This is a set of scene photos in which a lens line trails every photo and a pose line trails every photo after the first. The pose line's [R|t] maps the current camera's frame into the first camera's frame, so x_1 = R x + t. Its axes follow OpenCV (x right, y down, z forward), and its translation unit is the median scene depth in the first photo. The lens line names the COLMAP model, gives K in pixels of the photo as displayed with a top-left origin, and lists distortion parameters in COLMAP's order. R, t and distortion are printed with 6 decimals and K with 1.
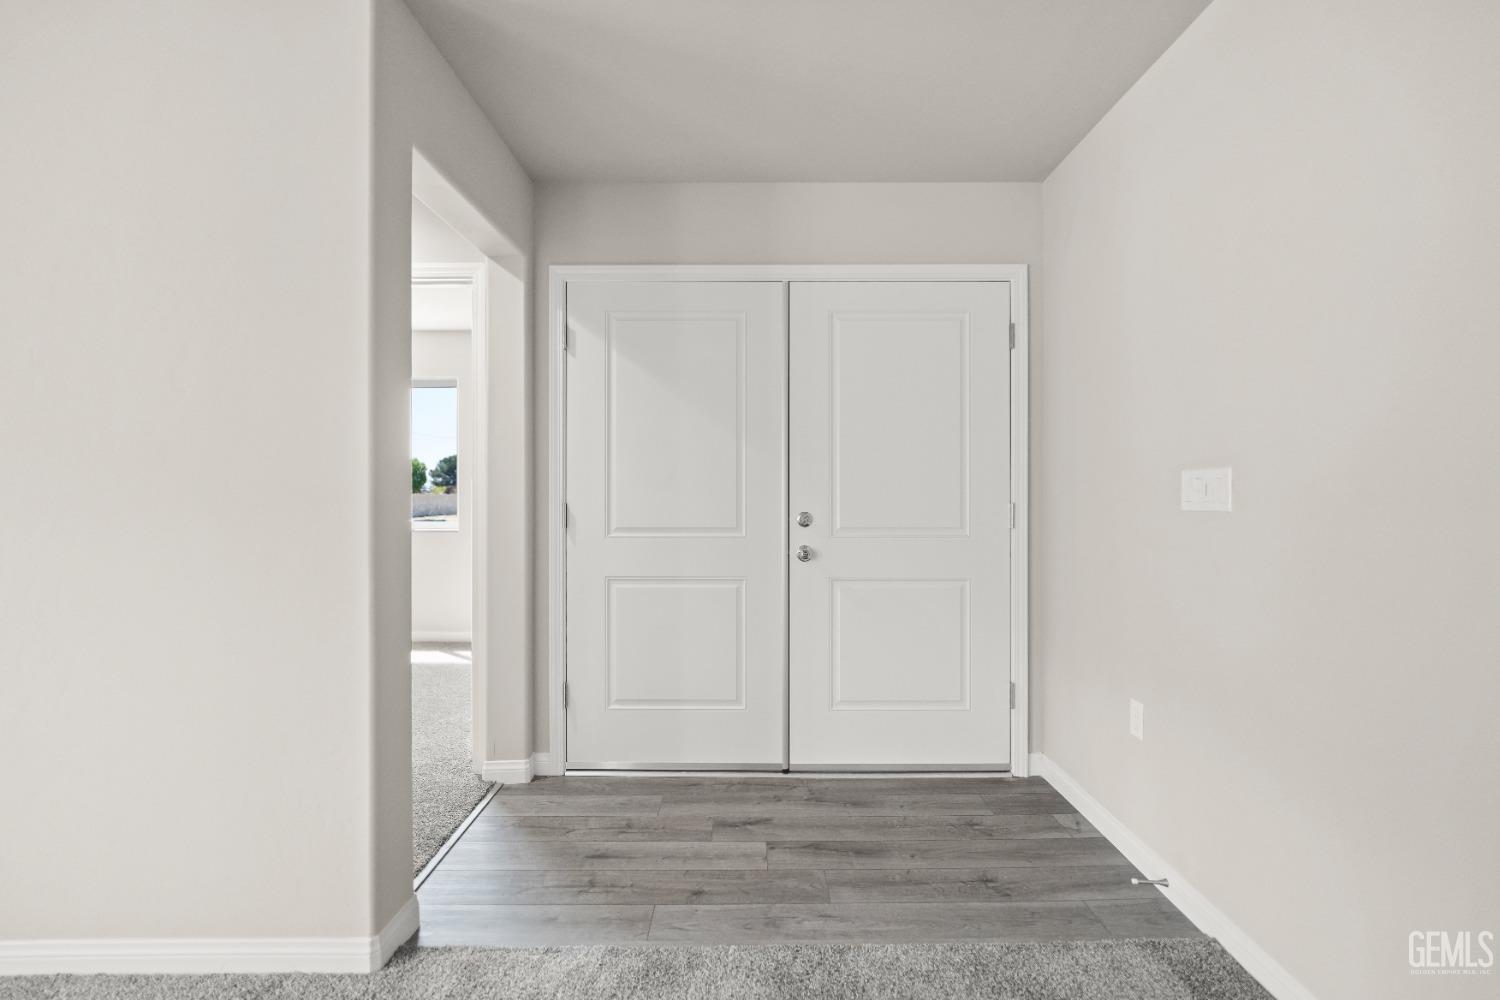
lens RADIAL K [[703.4, 0, 747.7], [0, 703.4, 504.8], [0, 0, 1]] dist [-0.010743, 0.001273]
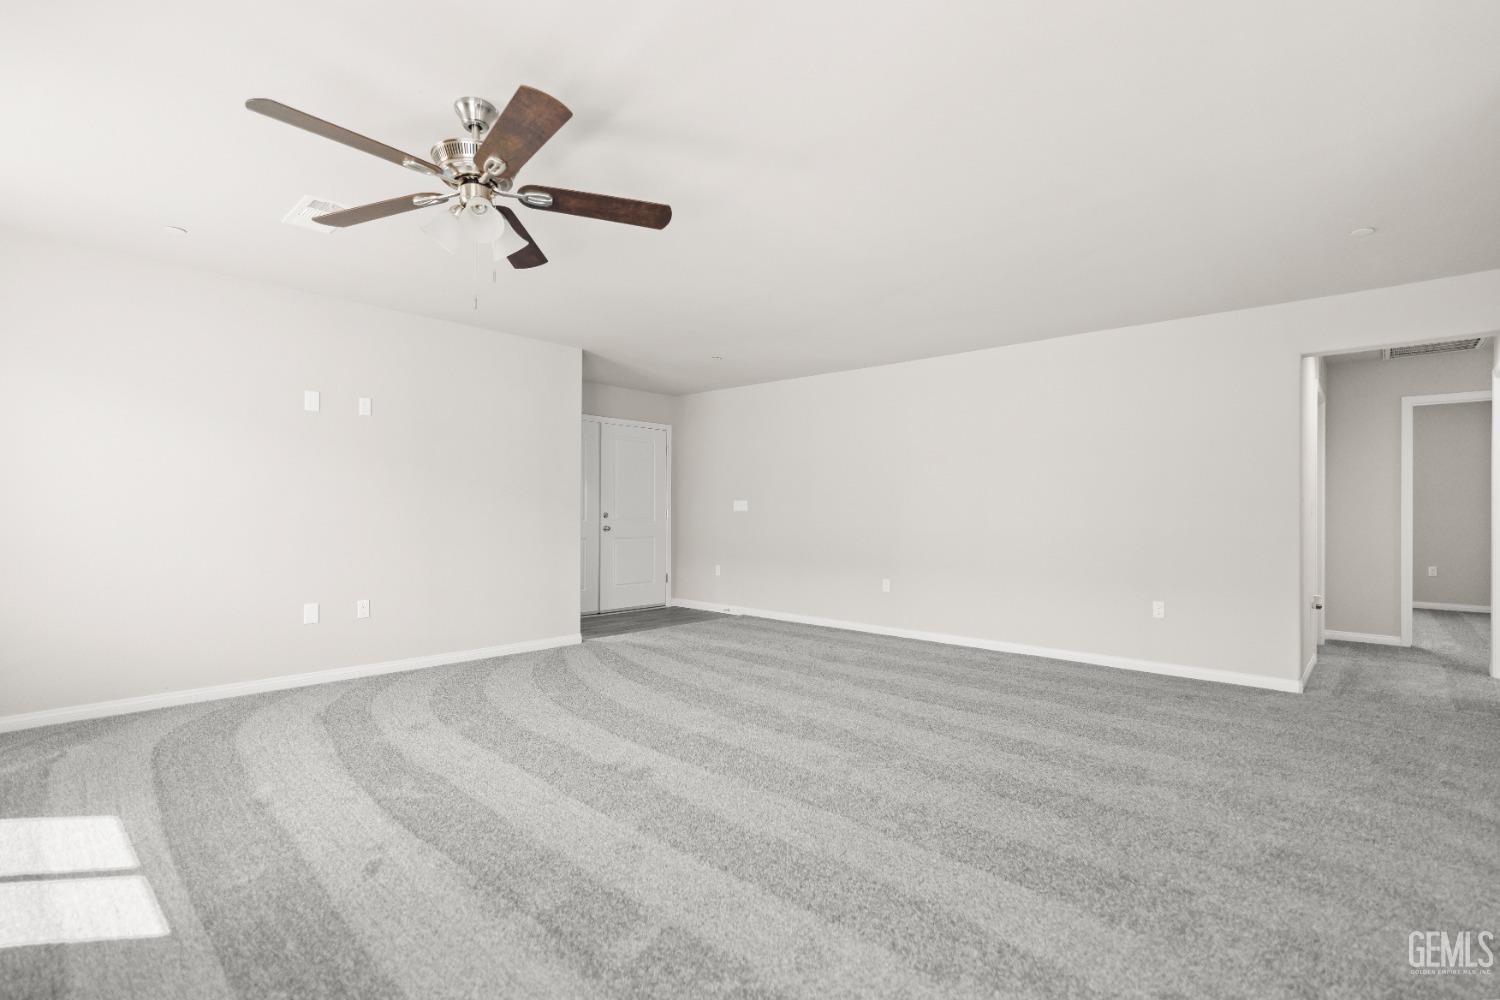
lens RADIAL K [[703.4, 0, 747.7], [0, 703.4, 504.8], [0, 0, 1]] dist [-0.010743, 0.001273]
pose [[0.669654, 0.010201, 0.742603, -1.499498], [0.000941, 0.999893, -0.014584, 0.021162], [-0.742673, 0.010465, 0.669573, -1.126856]]
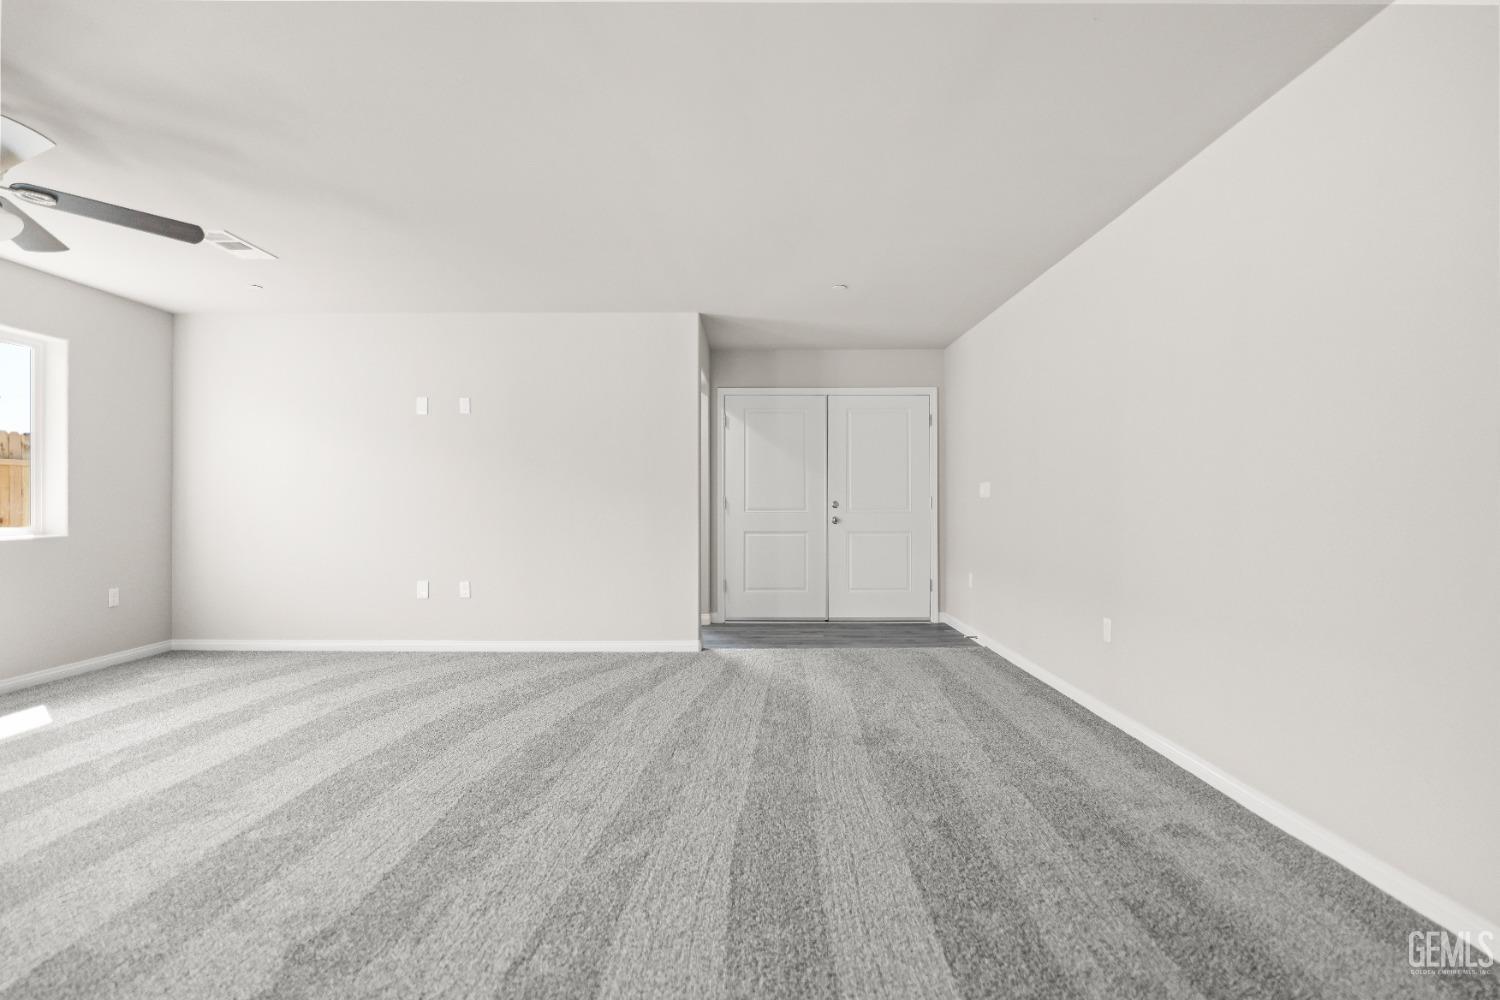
lens RADIAL K [[696.0, 0, 744.6], [0, 696.0, 498.3], [0, 0, 1]] dist [-0.014906, -0.000391]
pose [[0.999981, -0.002895, 0.005468, -0.211580], [0.002974, 0.999890, -0.014497, 0.032428], [-0.005425, 0.014513, 0.999880, -1.155141]]
